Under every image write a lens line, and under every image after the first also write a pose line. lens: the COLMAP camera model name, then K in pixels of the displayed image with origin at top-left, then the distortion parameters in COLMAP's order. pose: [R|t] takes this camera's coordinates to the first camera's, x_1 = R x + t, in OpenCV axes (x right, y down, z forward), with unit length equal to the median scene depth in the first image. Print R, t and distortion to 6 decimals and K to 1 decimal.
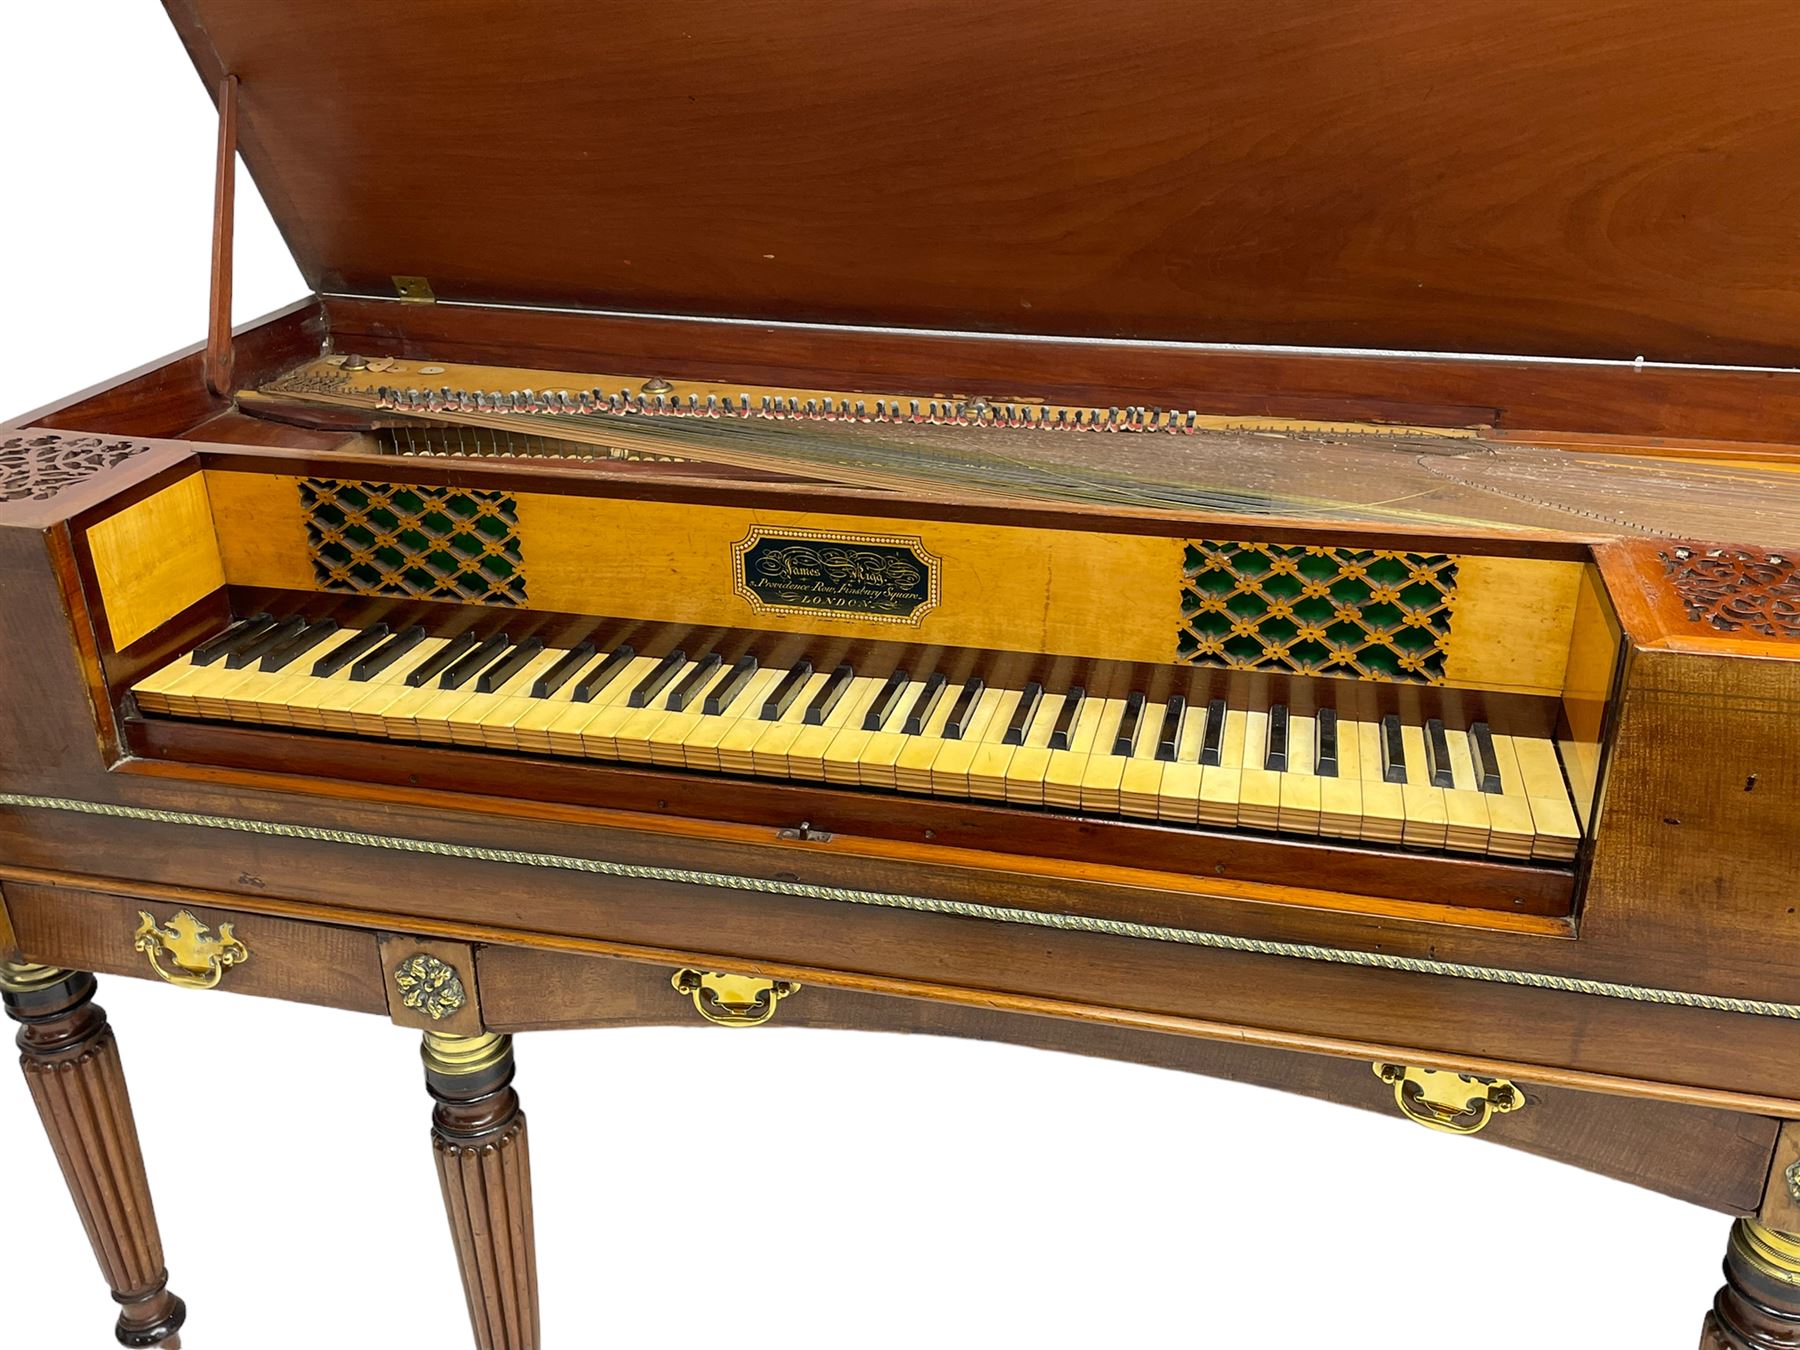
lens RADIAL K [[1625.1, 0, 896.1], [0, 1625.1, 672.8], [0, 0, 1]] dist [0.102267, -0.134079]
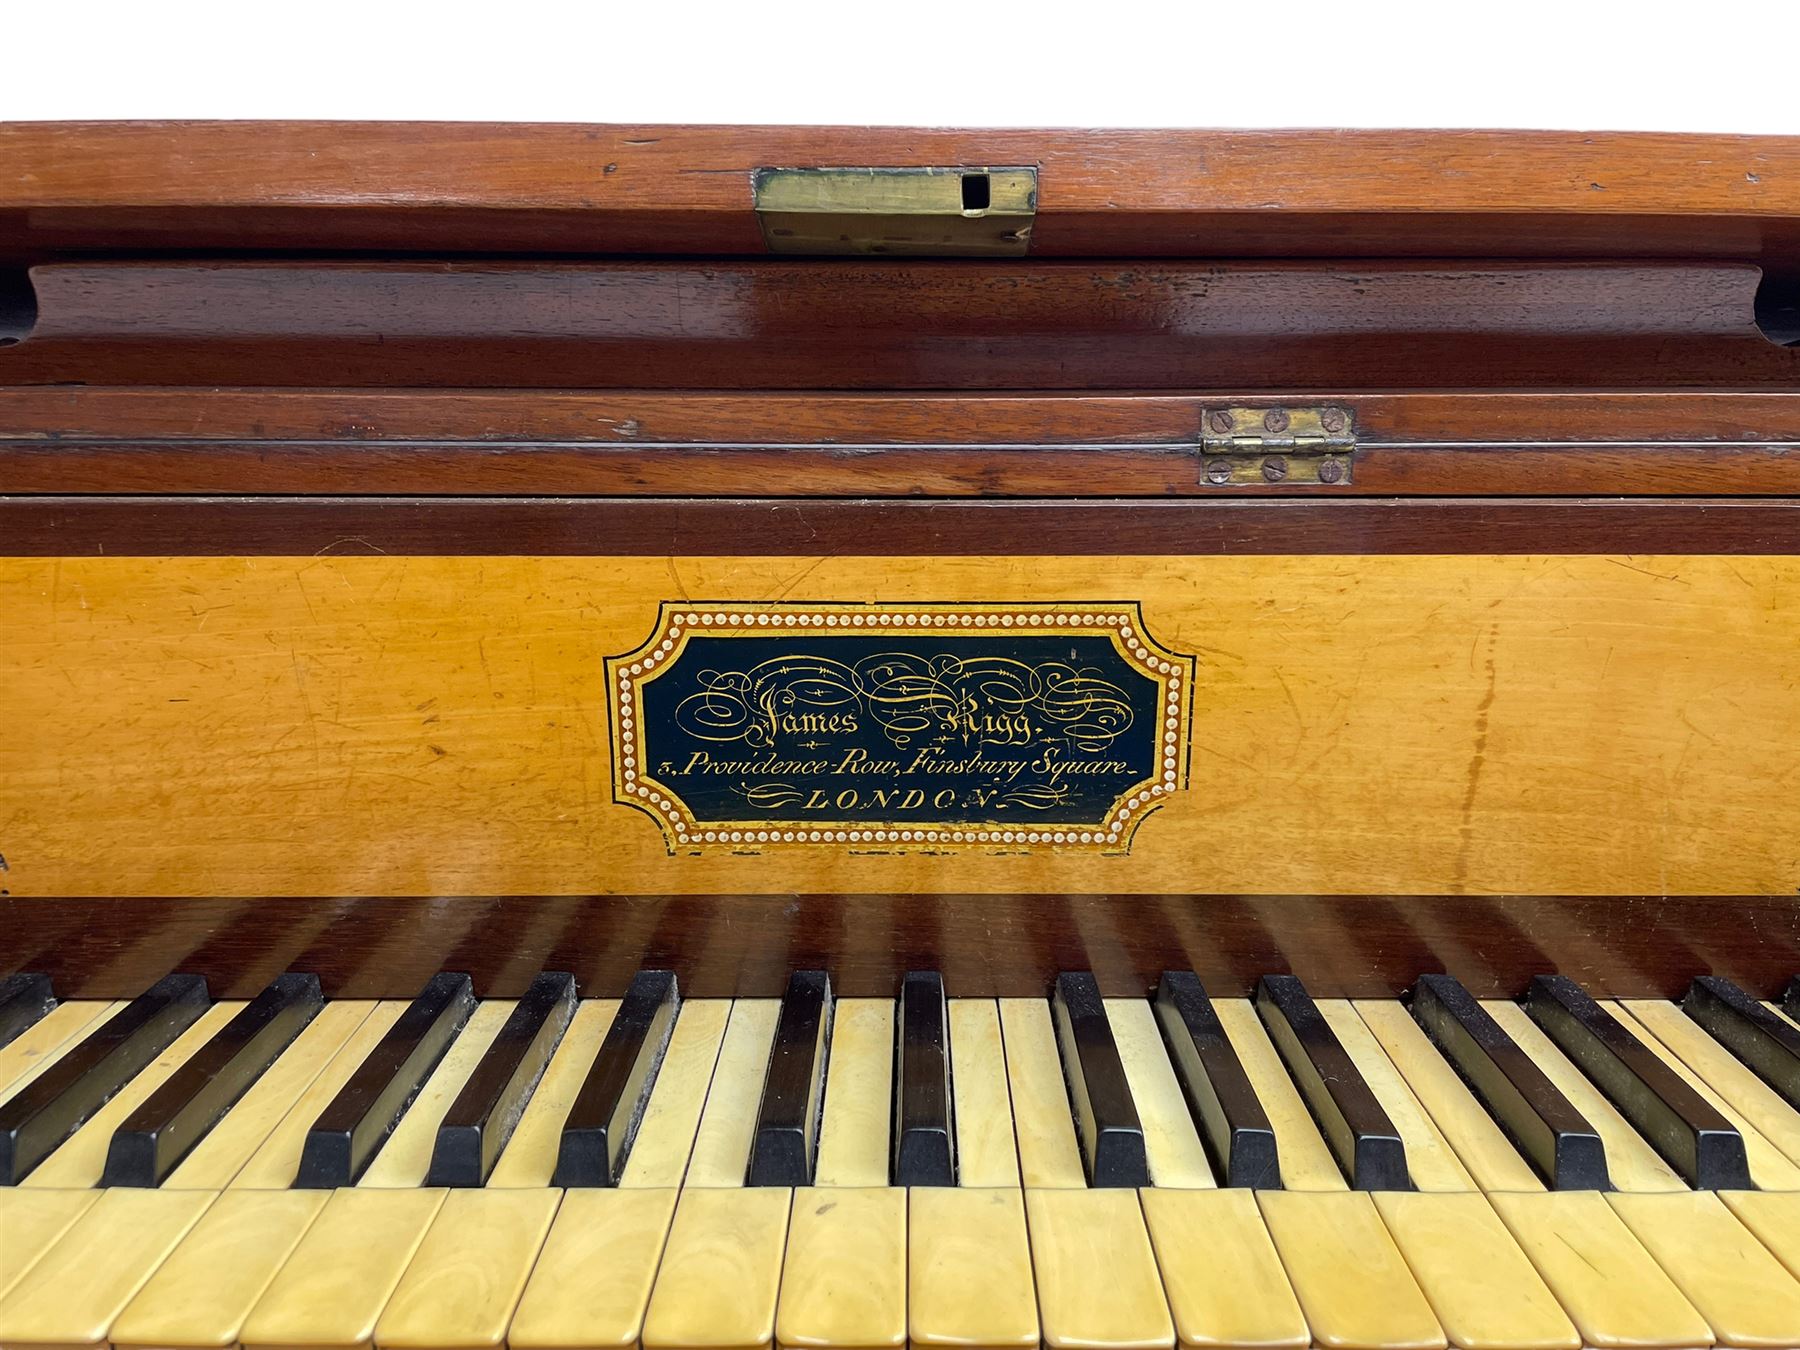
lens RADIAL K [[1358.9, 0, 892.7], [0, 1358.9, 657.8], [0, 0, 1]] dist [0.094788, -0.117028]
pose [[0.974738, -0.046110, 0.218538, -0.104684], [0.087670, 0.978917, -0.184488, -0.017949], [-0.205424, 0.198986, 0.958230, 0.689478]]
